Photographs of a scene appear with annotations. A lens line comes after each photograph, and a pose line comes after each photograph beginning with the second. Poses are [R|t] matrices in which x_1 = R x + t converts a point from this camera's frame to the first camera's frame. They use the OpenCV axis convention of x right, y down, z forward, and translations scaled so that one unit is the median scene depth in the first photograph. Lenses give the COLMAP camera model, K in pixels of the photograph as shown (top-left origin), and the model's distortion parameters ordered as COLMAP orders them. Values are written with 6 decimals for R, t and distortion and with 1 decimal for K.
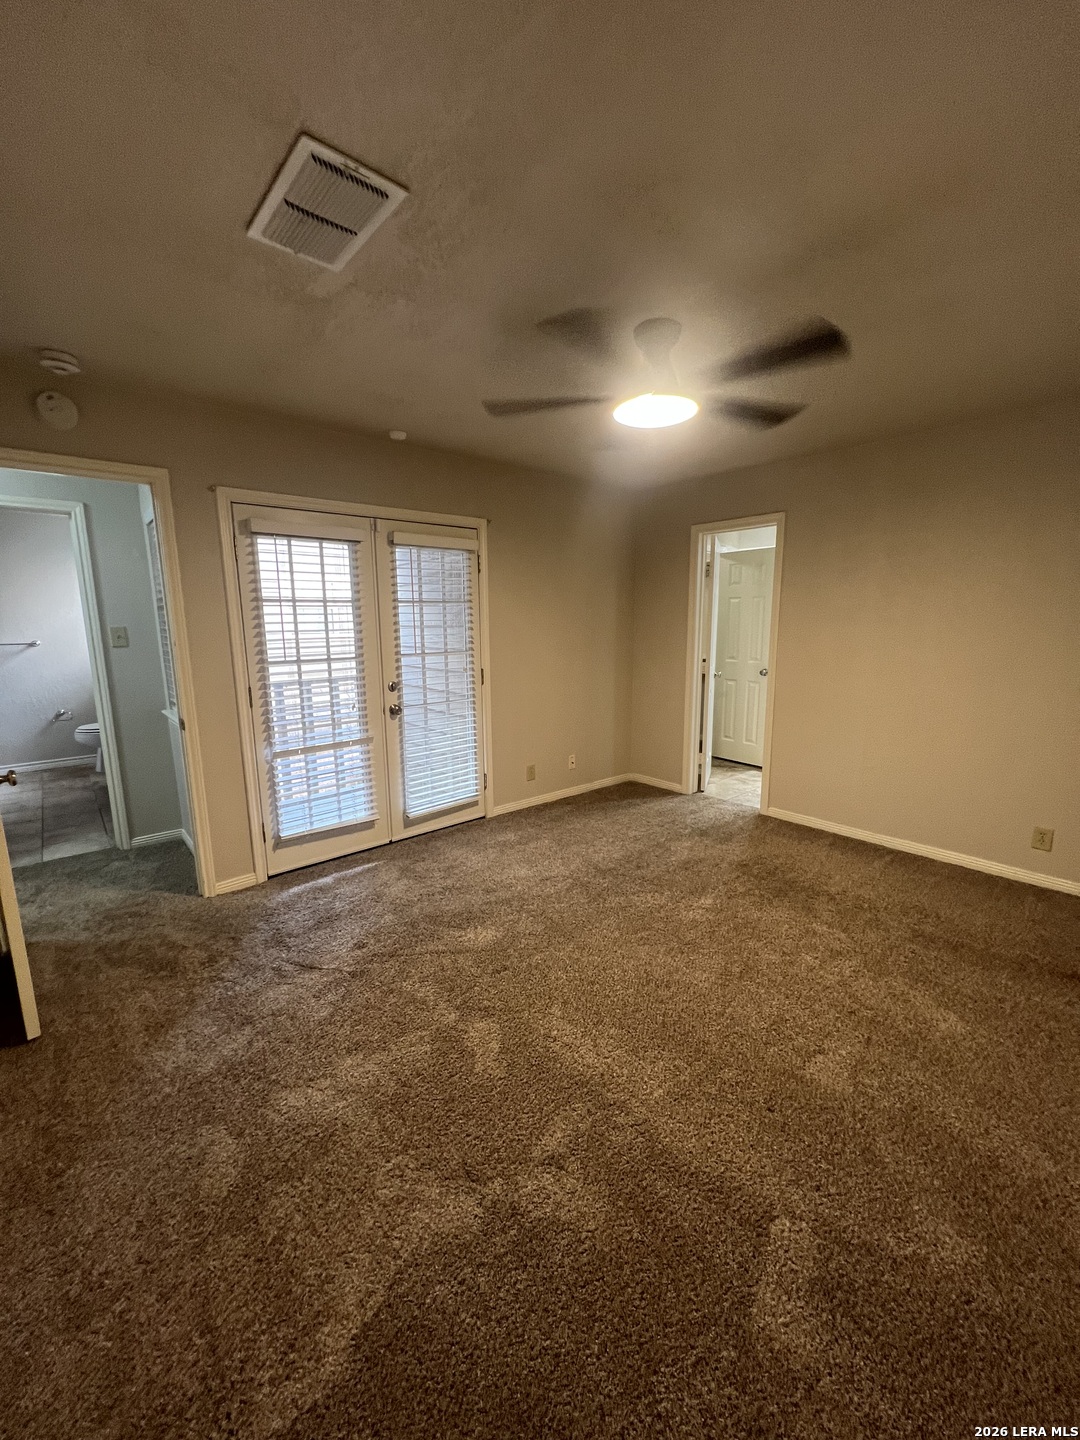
lens RADIAL K [[579.3, 0, 540.0], [0, 579.3, 720.0], [0, 0, 1]] dist [0.000427, 0.000071]
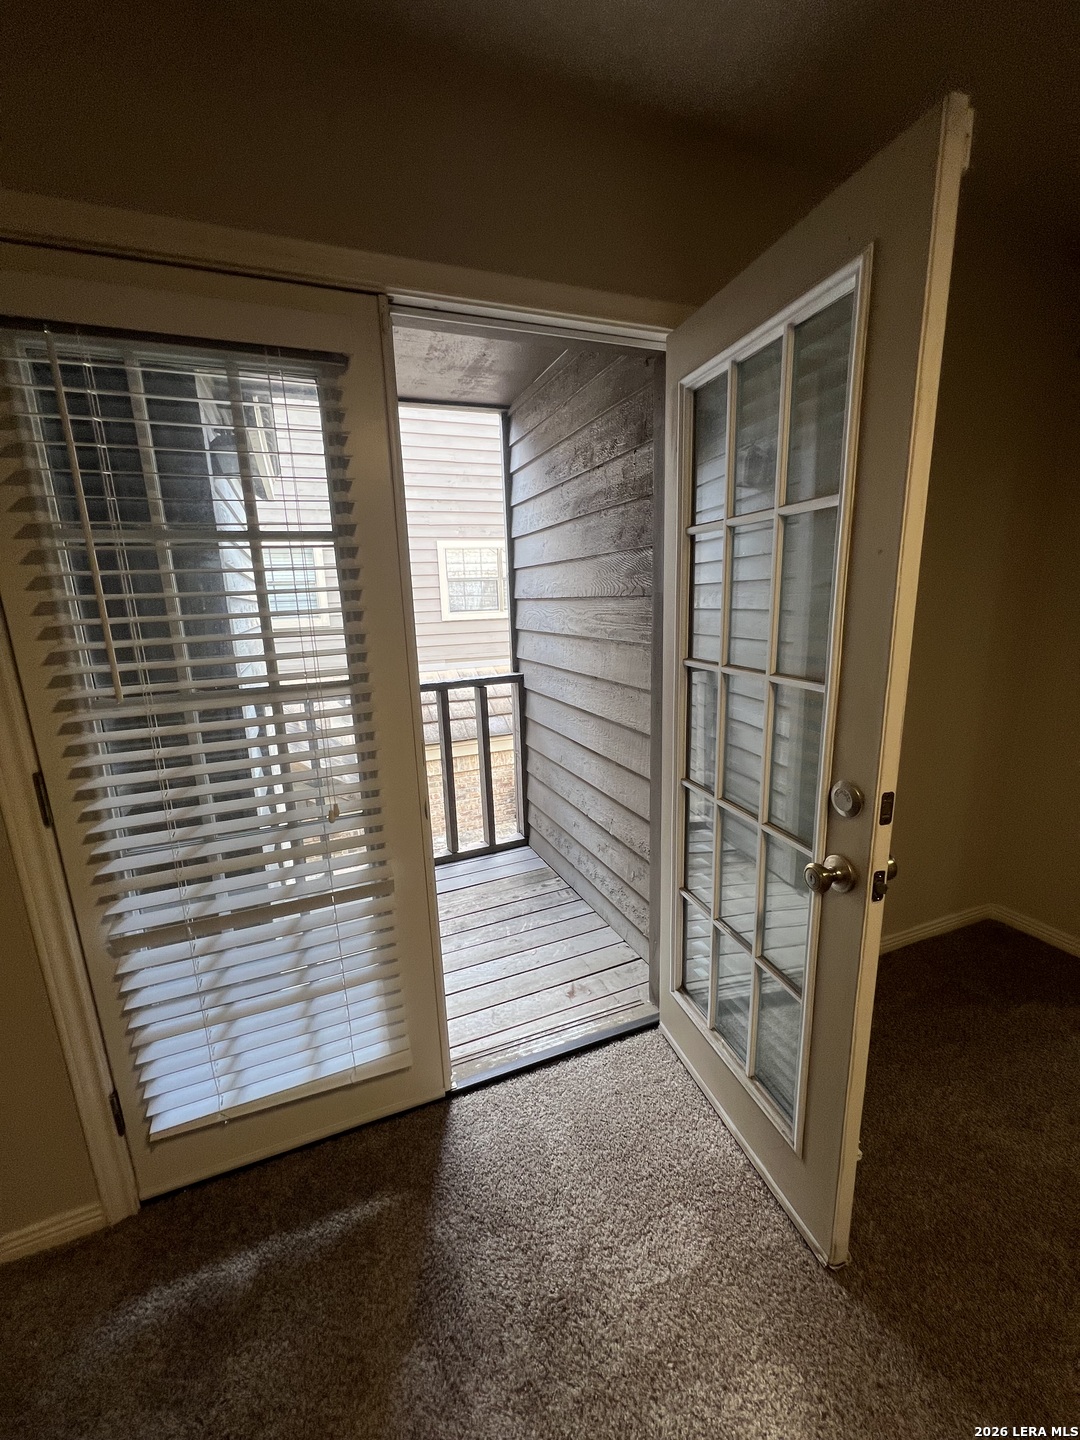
lens RADIAL K [[575.6, 0, 540.0], [0, 575.6, 720.0], [0, 0, 1]] dist [-0.000875, -0.000079]
pose [[0.944573, 0.053662, -0.323887, -0.073339], [-0.035176, 0.997414, 0.062666, -0.113687], [0.326413, -0.047799, 0.944018, 0.687545]]
